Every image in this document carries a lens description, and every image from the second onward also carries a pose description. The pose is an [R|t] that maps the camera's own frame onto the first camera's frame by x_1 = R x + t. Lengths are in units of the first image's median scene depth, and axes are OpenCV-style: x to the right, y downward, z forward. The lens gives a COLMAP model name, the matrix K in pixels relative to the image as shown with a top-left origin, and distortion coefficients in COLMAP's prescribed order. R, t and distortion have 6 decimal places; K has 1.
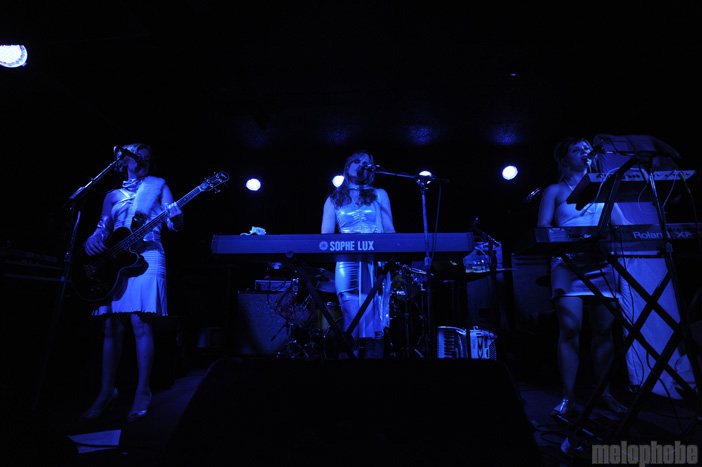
lens RADIAL K [[372.7, 0, 351.0], [0, 372.7, 233.5], [0, 0, 1]] dist [-0.000658, -0.000106]
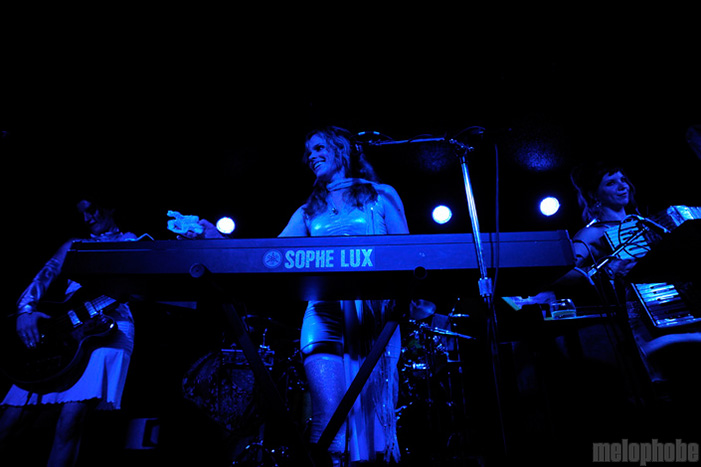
lens RADIAL K [[371.6, 0, 350.5], [0, 371.6, 233.5], [0, 0, 1]] dist [-0.041749, 0.000165]
pose [[0.999847, -0.006085, -0.016388, 0.038075], [0.002628, 0.979131, -0.203211, 0.096375], [0.017283, 0.203137, 0.978998, 0.482403]]
